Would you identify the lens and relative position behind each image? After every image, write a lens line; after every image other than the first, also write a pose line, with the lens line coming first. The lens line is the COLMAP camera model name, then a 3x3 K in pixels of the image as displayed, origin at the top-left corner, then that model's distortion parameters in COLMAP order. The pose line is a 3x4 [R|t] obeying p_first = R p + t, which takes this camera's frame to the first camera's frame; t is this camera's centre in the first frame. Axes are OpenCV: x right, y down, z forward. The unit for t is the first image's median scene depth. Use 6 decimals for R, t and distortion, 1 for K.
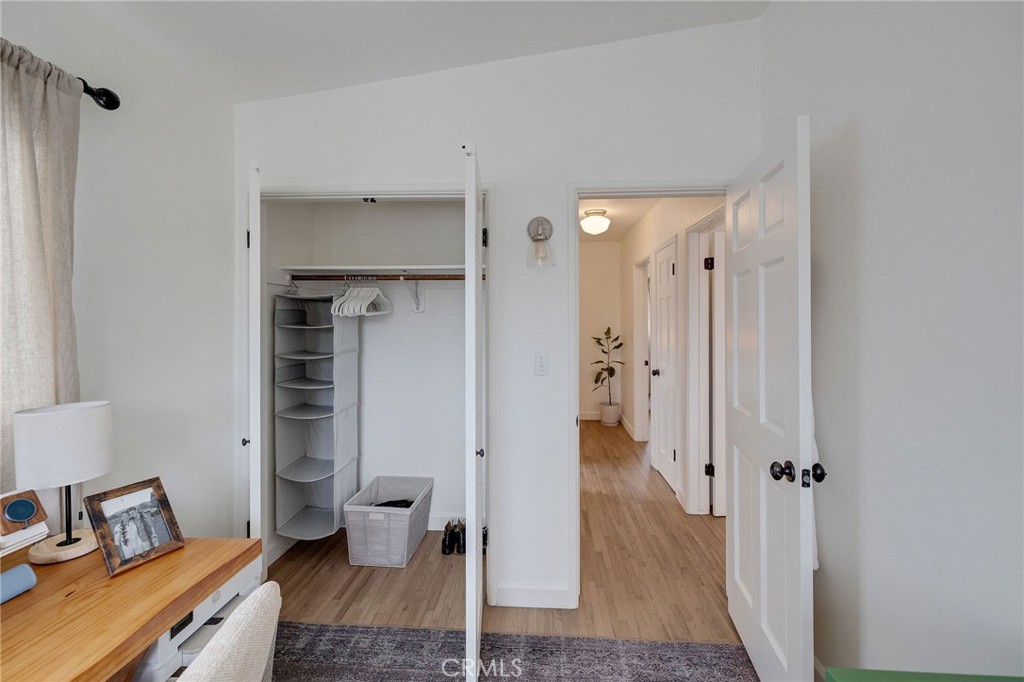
lens RADIAL K [[423.9, 0, 516.1], [0, 423.9, 324.3], [0, 0, 1]] dist [0.001752, 0.000078]
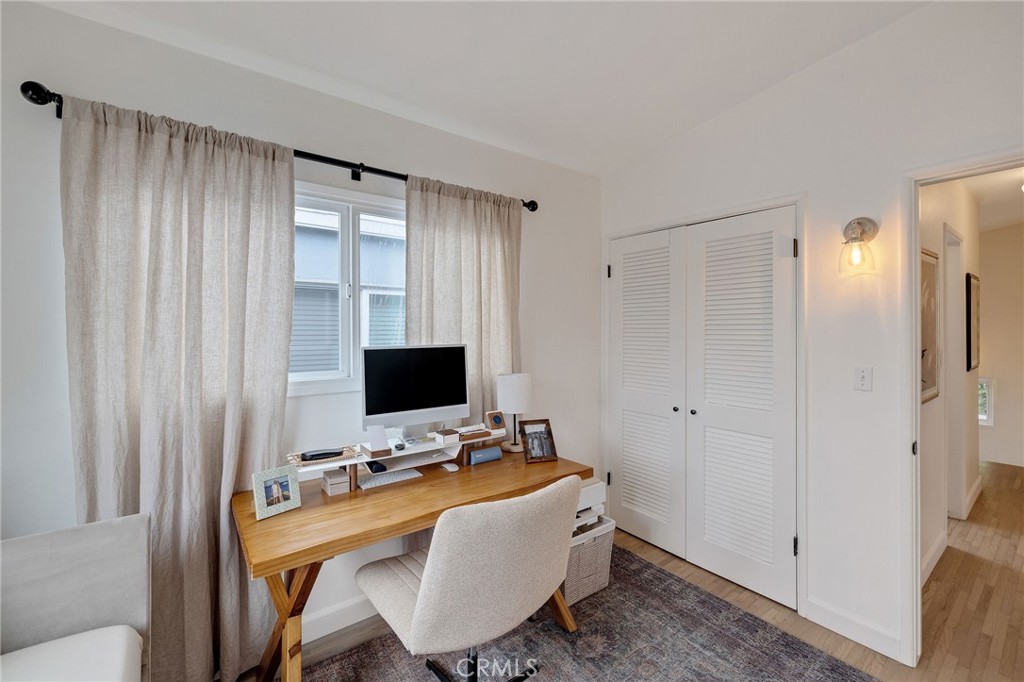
lens RADIAL K [[442.0, 0, 512.0], [0, 442.0, 341.0], [0, 0, 1]] dist [0.000321, 0.000071]
pose [[0.633870, 0.020005, -0.773181, 0.487501], [-0.004026, 0.999737, 0.022567, -0.004568], [0.773429, -0.011191, 0.633784, -0.283275]]
